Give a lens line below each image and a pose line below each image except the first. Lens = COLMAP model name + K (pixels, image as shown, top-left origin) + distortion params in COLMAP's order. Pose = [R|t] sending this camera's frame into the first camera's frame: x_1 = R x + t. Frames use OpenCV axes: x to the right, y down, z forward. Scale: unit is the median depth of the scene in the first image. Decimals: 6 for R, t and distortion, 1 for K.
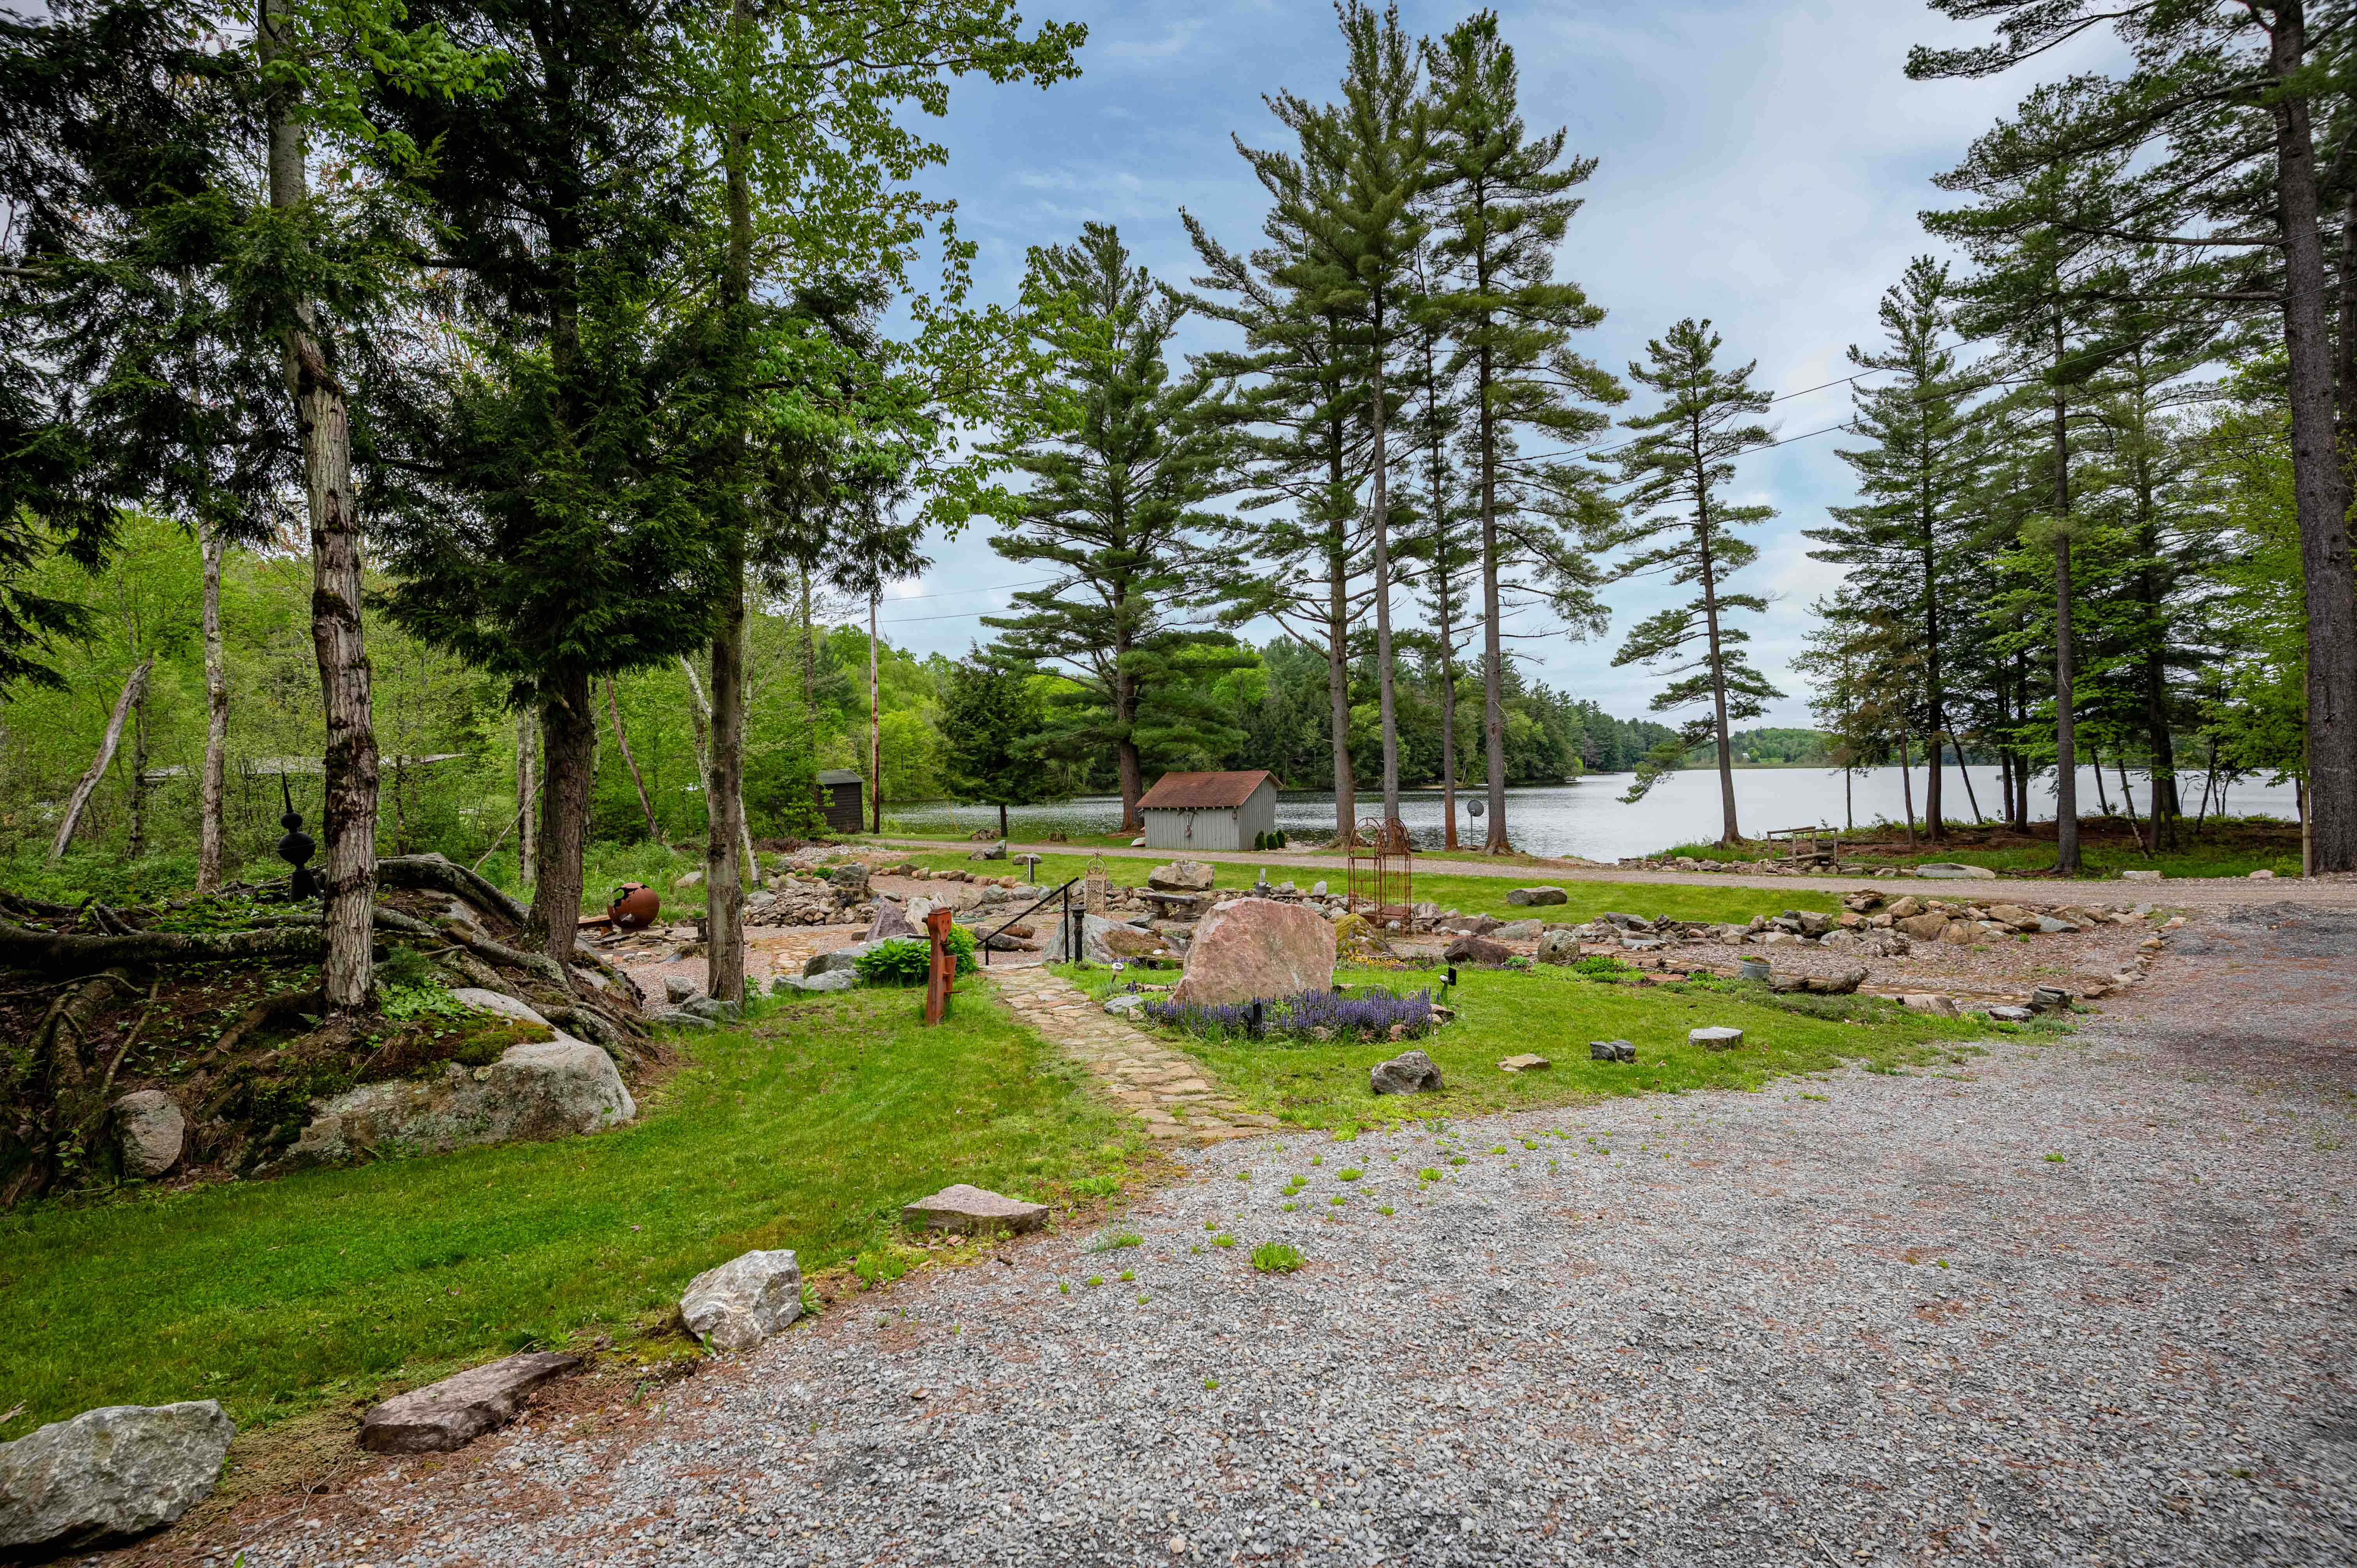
lens RADIAL K [[1137.1, 0, 1167.0], [0, 1137.1, 788.5], [0, 0, 1]] dist [-0.002222, 0.000642]
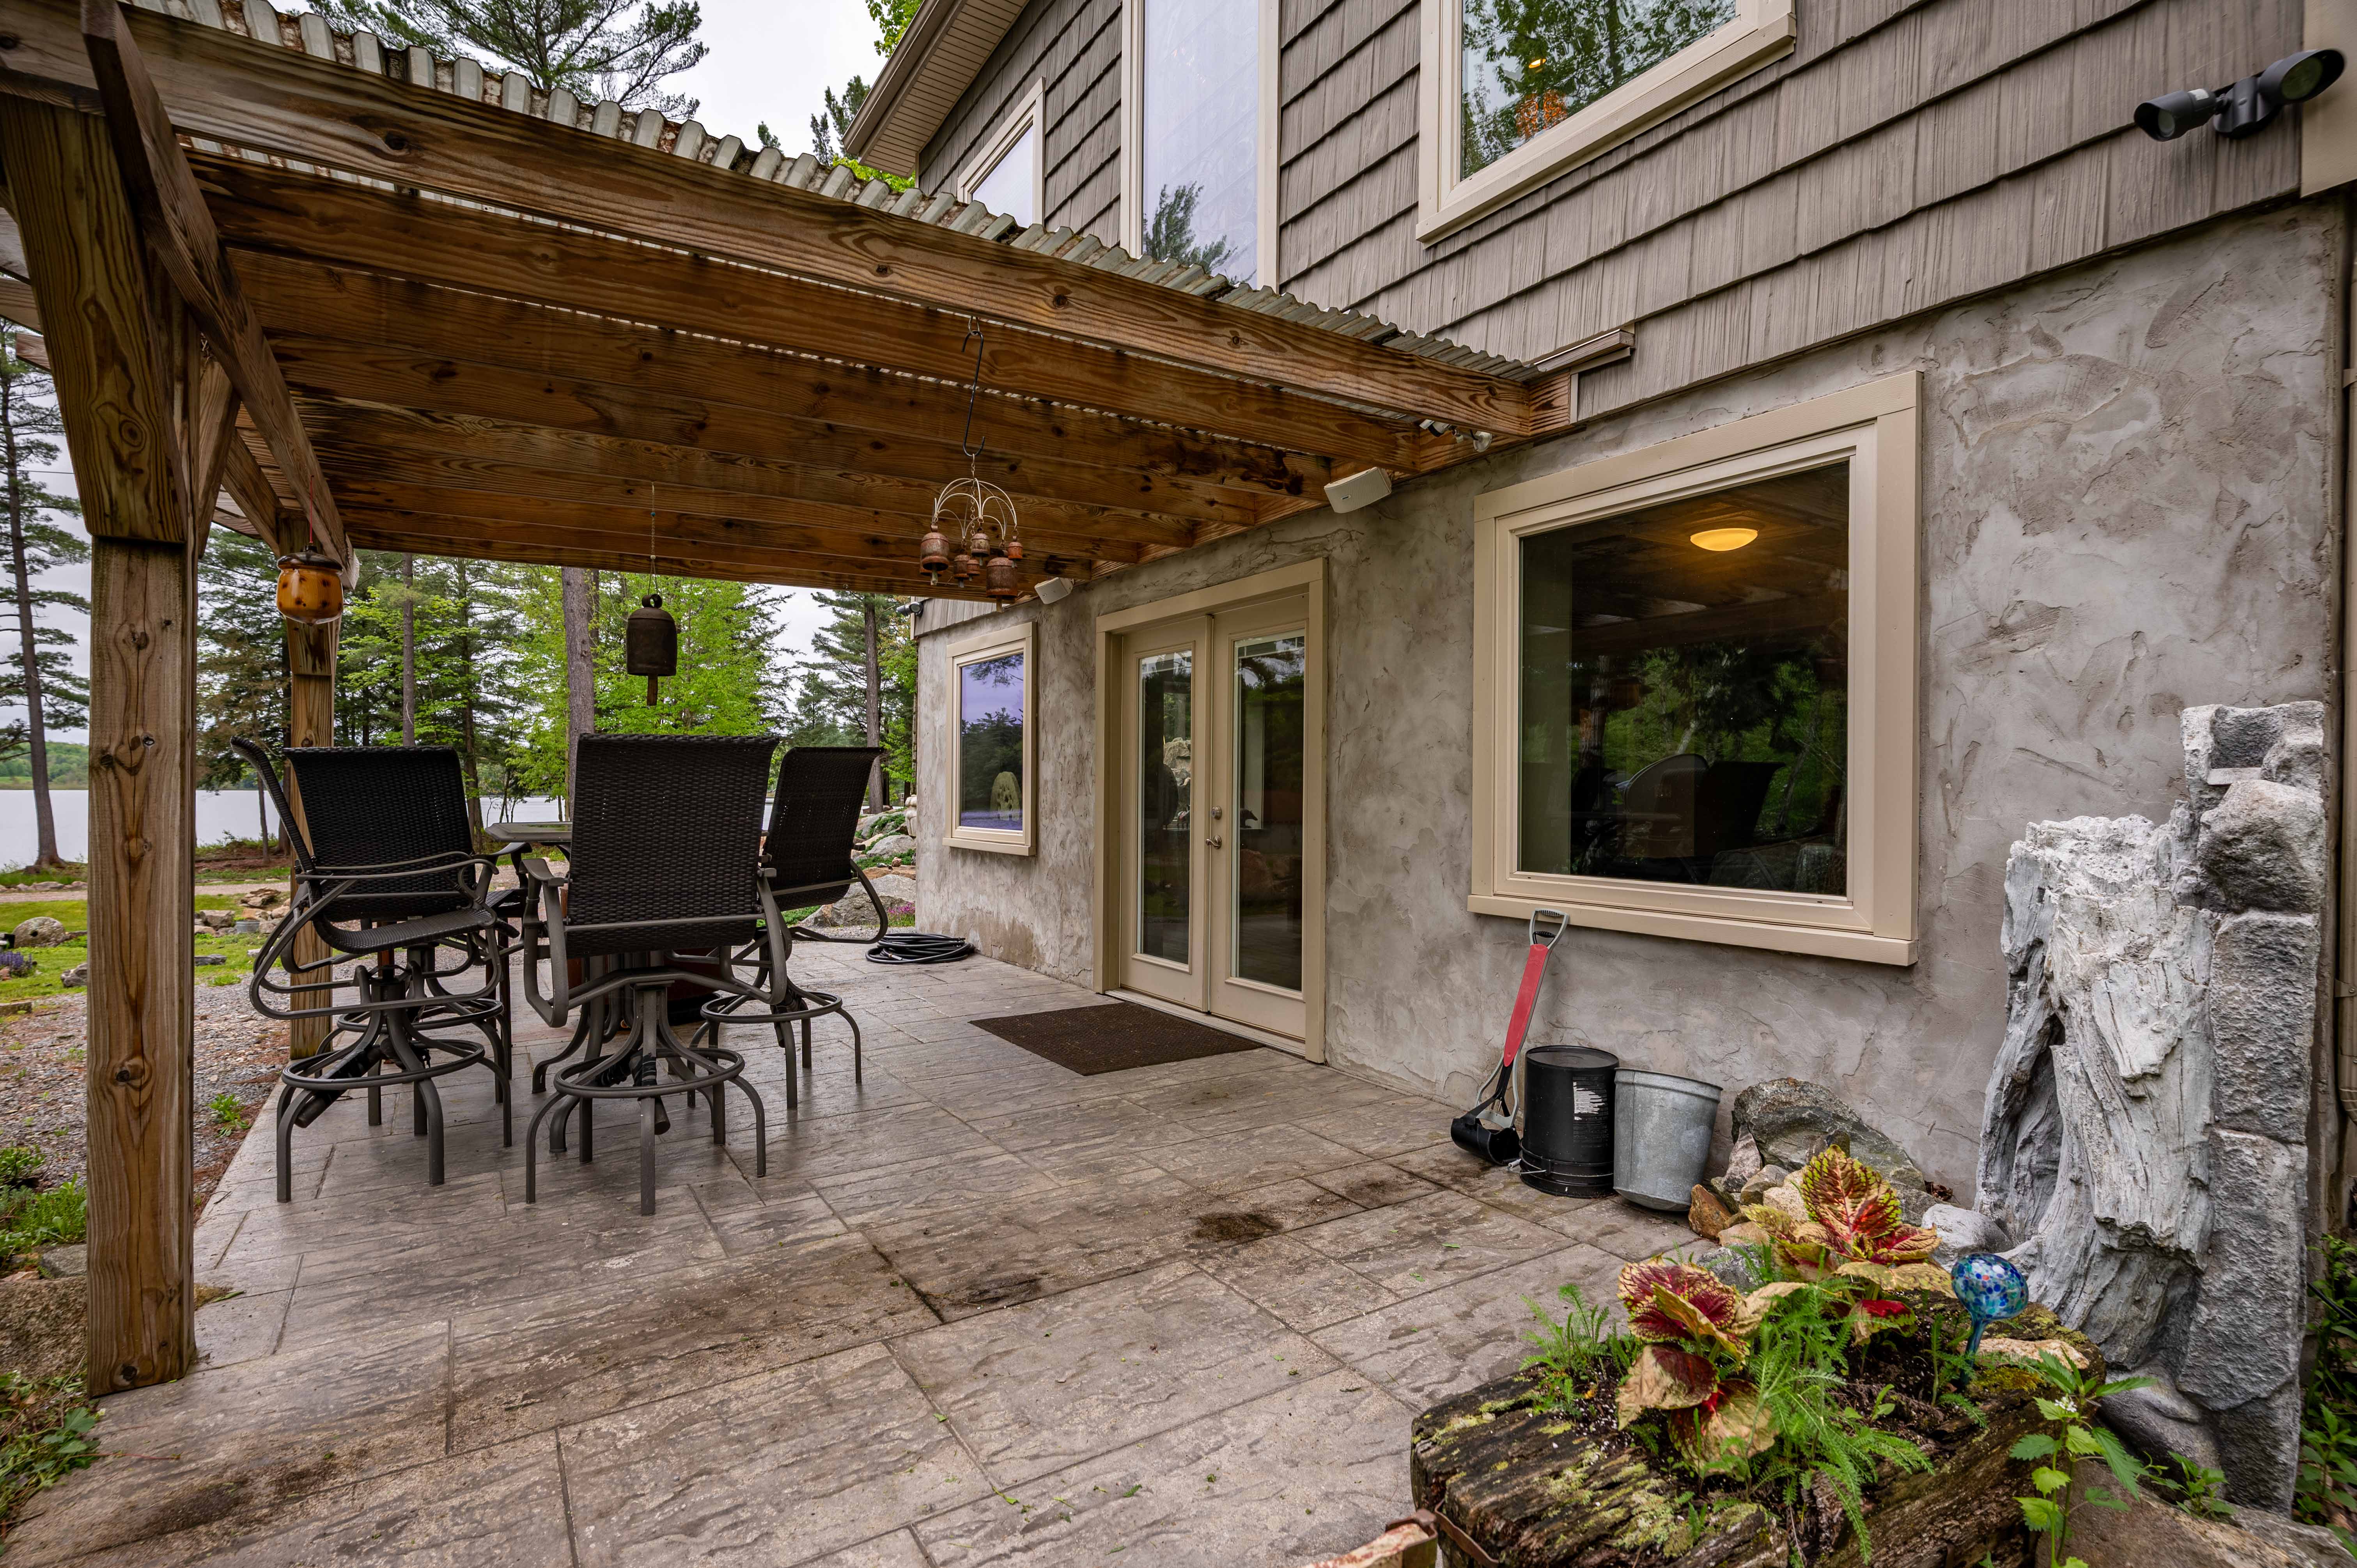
lens RADIAL K [[1137.1, 0, 1172.6], [0, 1137.1, 794.4], [0, 0, 1]] dist [-0.002222, 0.000642]
pose [[0.282434, 0.012793, 0.959201, -0.116506], [0.004539, 0.999882, -0.014672, 0.008245], [-0.959276, 0.008498, 0.282342, -0.104431]]
